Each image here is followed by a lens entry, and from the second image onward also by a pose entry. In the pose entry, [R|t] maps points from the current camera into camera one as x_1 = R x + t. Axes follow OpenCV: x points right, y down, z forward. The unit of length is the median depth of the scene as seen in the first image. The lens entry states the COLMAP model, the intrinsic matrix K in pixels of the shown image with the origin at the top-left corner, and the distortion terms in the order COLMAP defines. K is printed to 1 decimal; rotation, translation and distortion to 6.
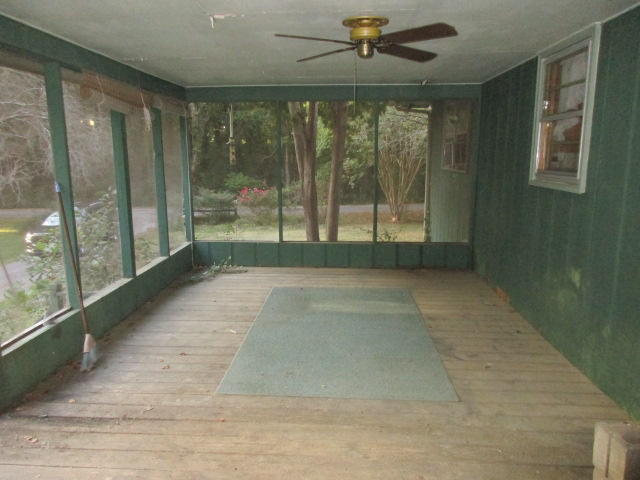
lens RADIAL K [[474.3, 0, 319.9], [0, 474.3, 239.0], [0, 0, 1]] dist [-0.002124, -0.006319]
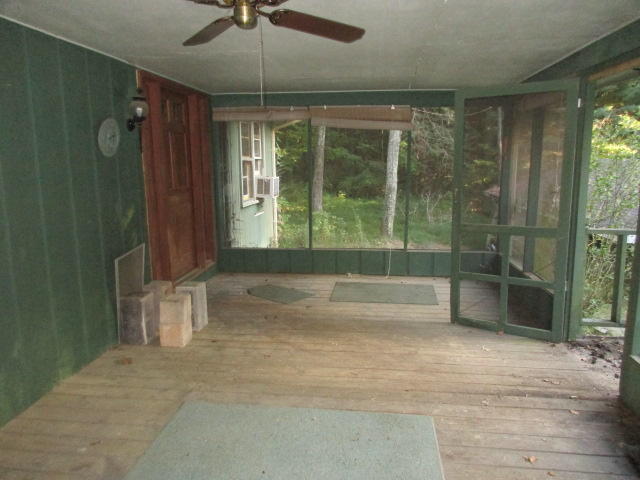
lens RADIAL K [[474.3, 0, 320.2], [0, 474.3, 238.6], [0, 0, 1]] dist [-0.002124, -0.006319]
pose [[-0.997429, -0.007214, 0.071298, -0.073540], [0.017774, 0.938929, 0.343650, -0.362811], [-0.069423, 0.344034, -0.936387, 1.963594]]
